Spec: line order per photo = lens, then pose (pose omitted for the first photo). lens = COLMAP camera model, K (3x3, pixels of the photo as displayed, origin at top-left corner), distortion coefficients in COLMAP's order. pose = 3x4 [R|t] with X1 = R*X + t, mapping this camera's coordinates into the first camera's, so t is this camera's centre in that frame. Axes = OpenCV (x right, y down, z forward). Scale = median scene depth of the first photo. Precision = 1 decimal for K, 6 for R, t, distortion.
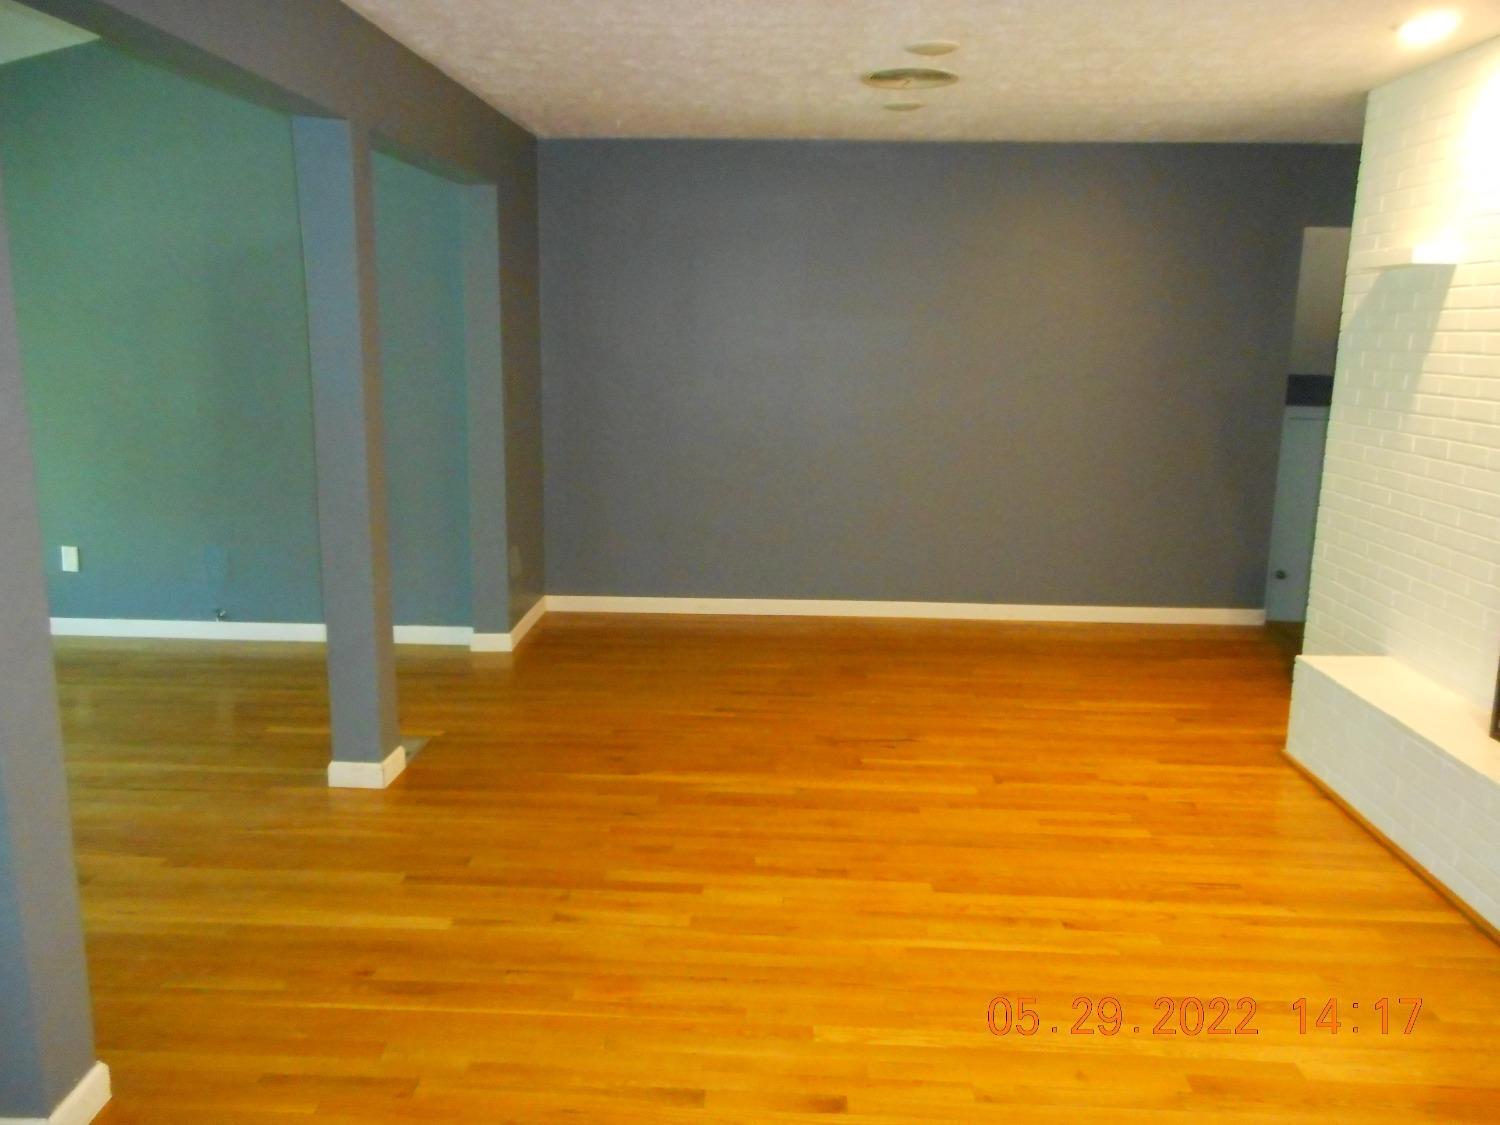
lens RADIAL K [[1153.3, 0, 750.0], [0, 1153.3, 562.5], [0, 0, 1]] dist [0.013847, 0.007855]
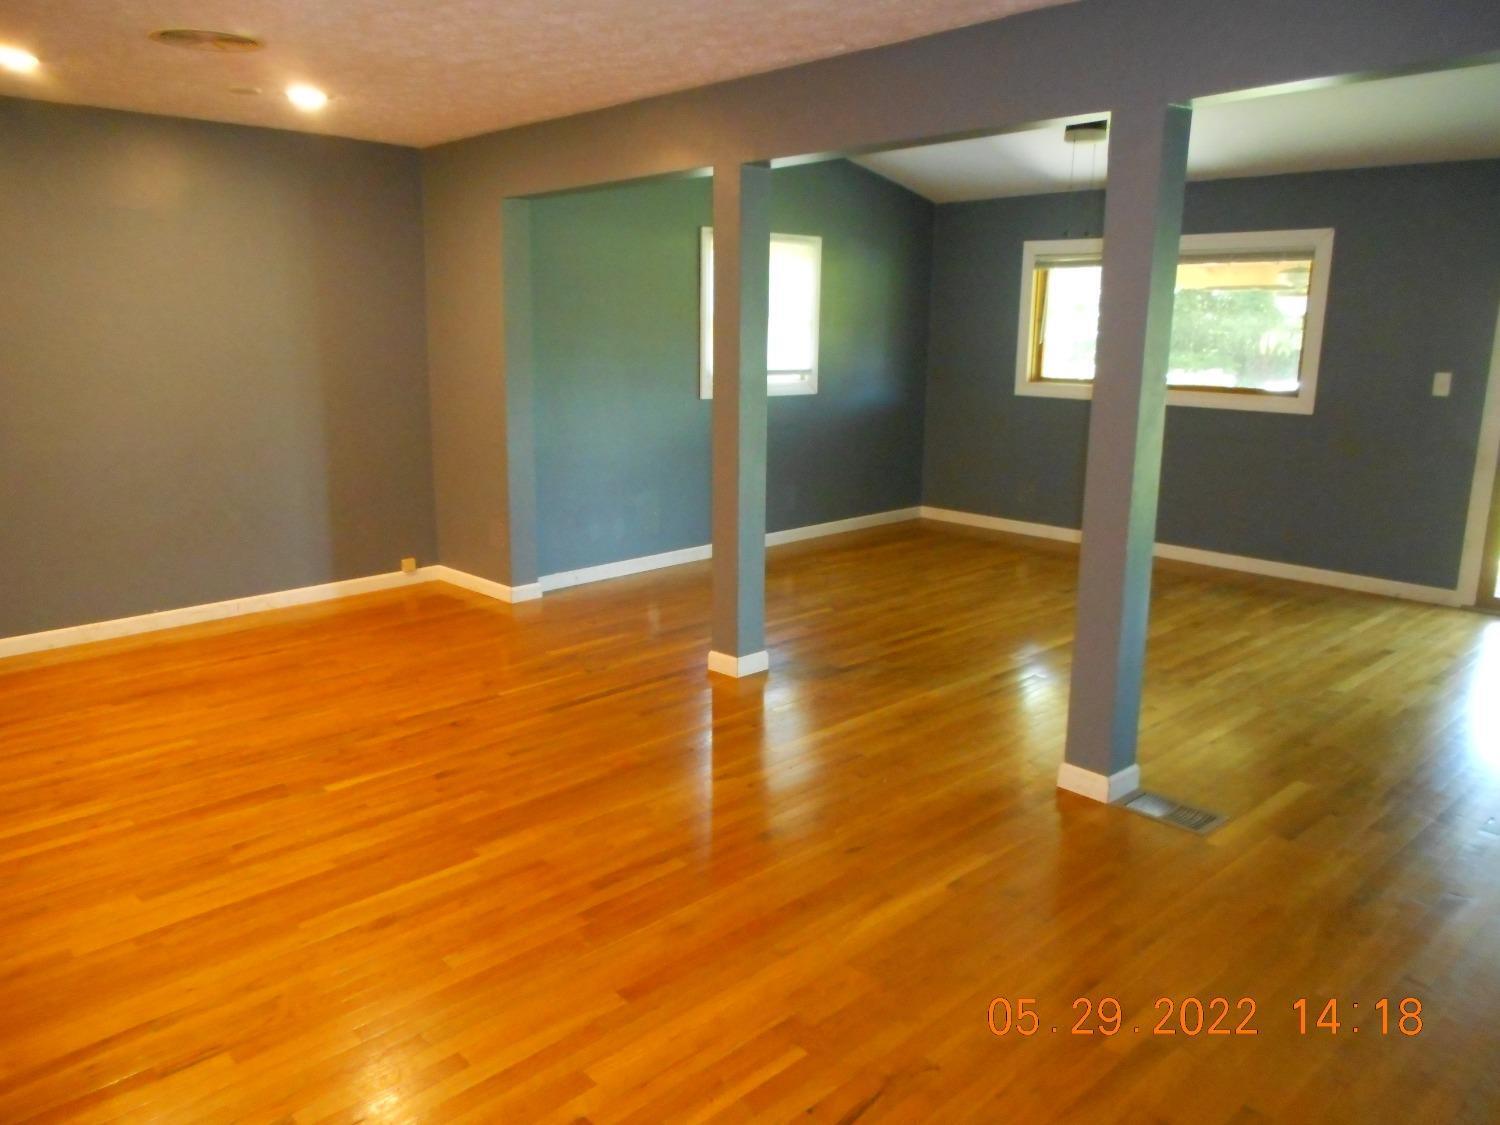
lens RADIAL K [[1153.3, 0, 750.0], [0, 1153.3, 562.5], [0, 0, 1]] dist [0.013847, 0.007855]
pose [[-0.706926, 0.136825, -0.693927, 0.631821], [-0.158488, 0.925518, 0.343946, -0.333542], [0.689302, 0.353123, -0.632587, 1.626083]]
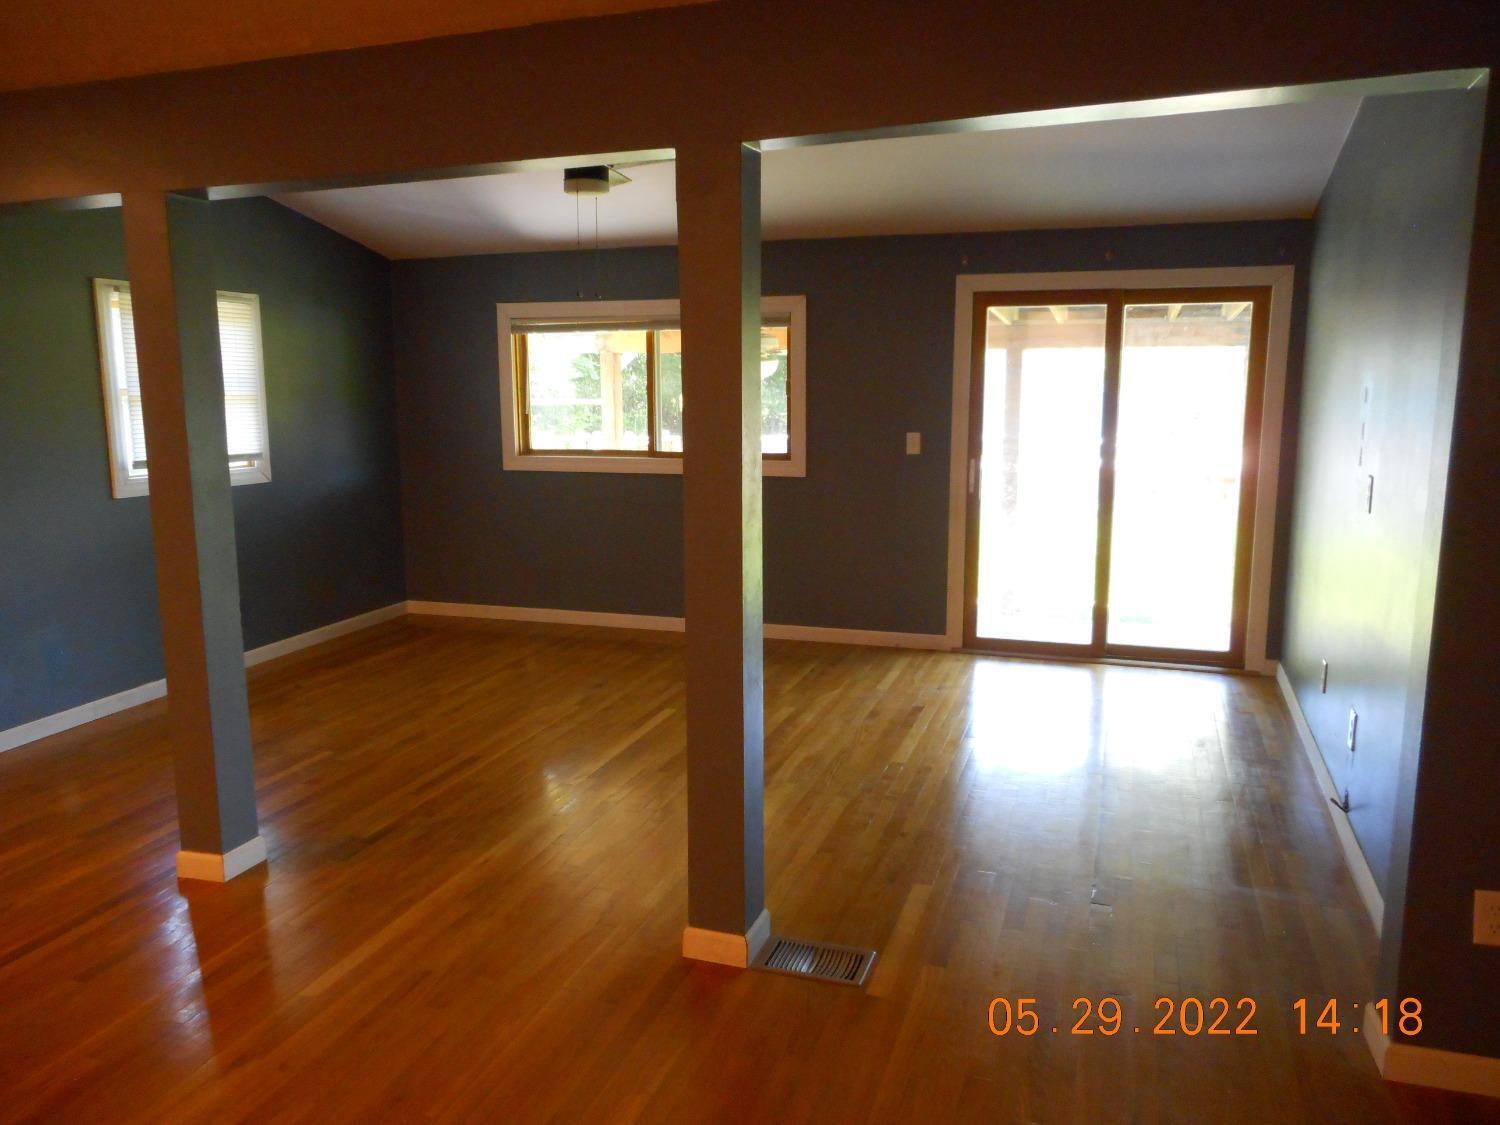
lens RADIAL K [[1153.3, 0, 750.0], [0, 1153.3, 562.5], [0, 0, 1]] dist [0.013847, 0.007855]
pose [[-0.296692, 0.147925, -0.943447, 0.495724], [-0.191125, 0.958745, 0.210428, -0.303043], [0.935652, 0.242748, -0.256180, 1.431145]]
